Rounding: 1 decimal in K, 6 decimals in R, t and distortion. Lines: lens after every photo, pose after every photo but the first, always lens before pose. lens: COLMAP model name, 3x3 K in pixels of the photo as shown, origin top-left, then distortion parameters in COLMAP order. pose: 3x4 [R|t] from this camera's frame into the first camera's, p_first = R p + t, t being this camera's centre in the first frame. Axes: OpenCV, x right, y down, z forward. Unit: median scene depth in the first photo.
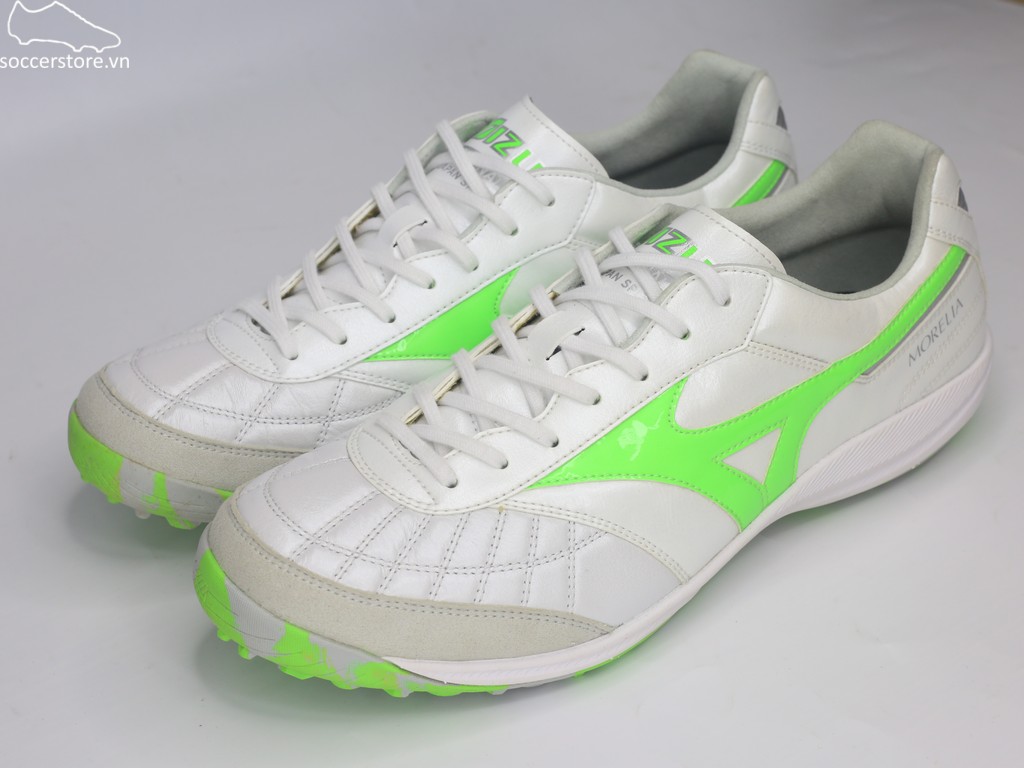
lens RADIAL K [[1775.4, 0, 512.0], [0, 1775.4, 384.0], [0, 0, 1]] dist [-0.125891, -0.114974]
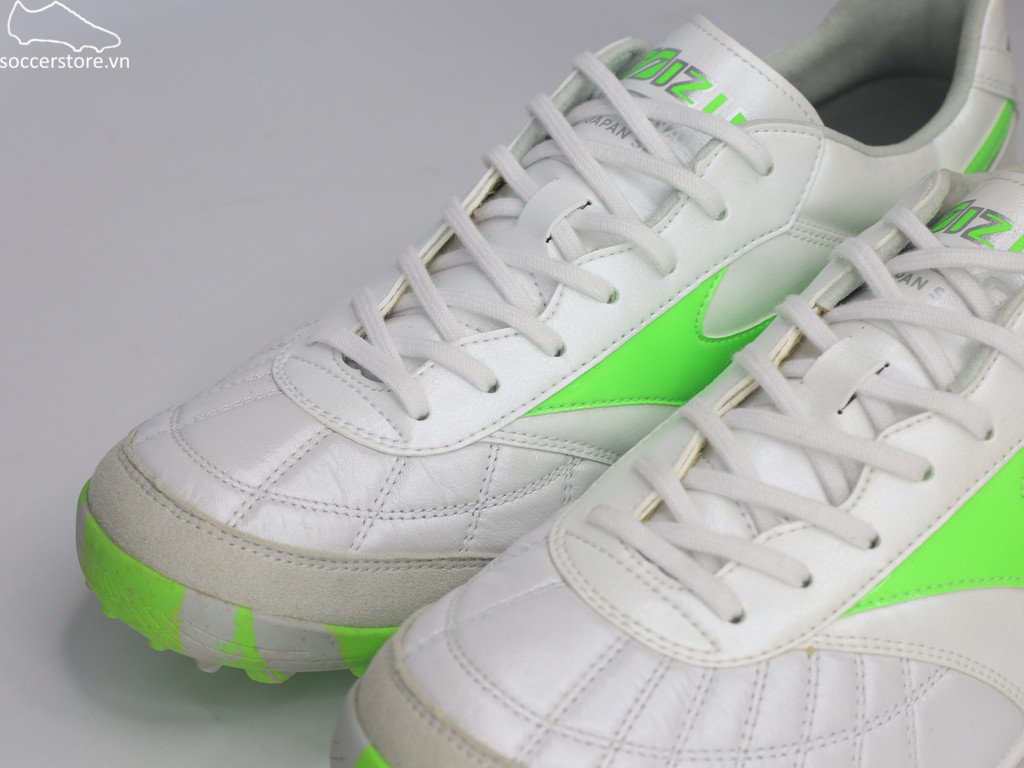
lens RADIAL K [[1852.9, 0, 512.0], [0, 1852.9, 384.0], [0, 0, 1]] dist [-0.136733, -0.131730]
pose [[0.990744, -0.043873, 0.128462, -0.185852], [0.038821, 0.998381, 0.041572, -0.056727], [-0.130078, -0.036200, 0.990843, 0.318452]]
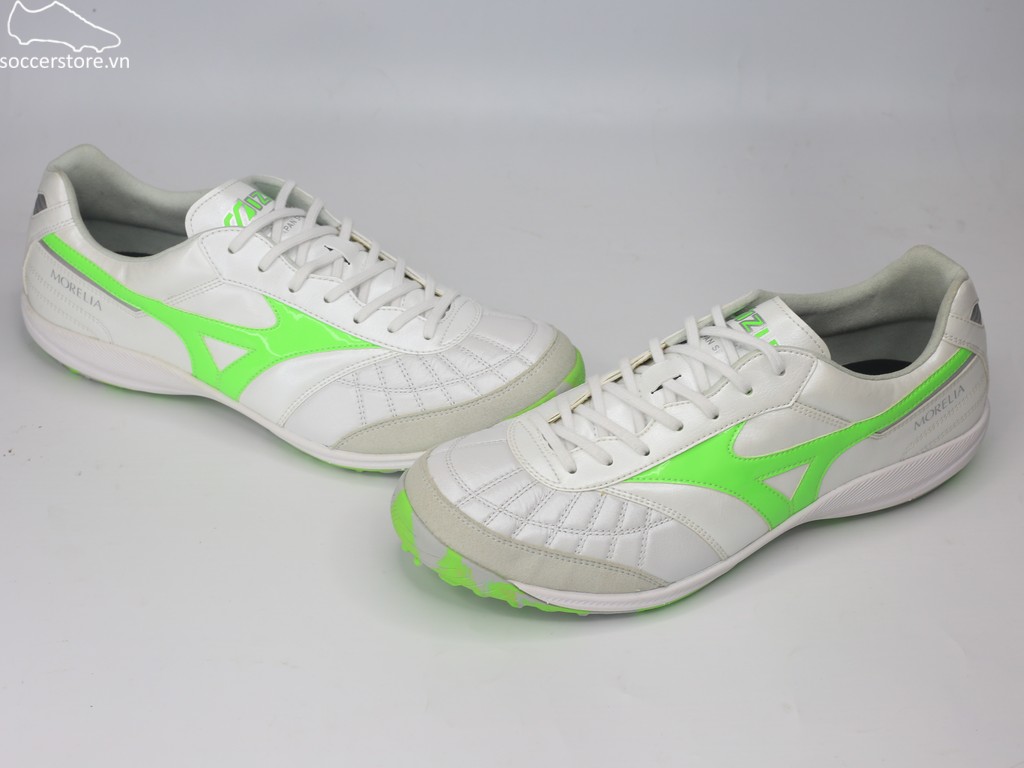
lens RADIAL K [[1775.4, 0, 512.0], [0, 1775.4, 384.0], [0, 0, 1]] dist [-0.125891, -0.114974]
pose [[0.983714, 0.151855, -0.096161, 0.044259], [-0.144837, 0.986515, 0.076221, -0.111224], [0.106439, -0.061051, 0.992443, -0.427825]]
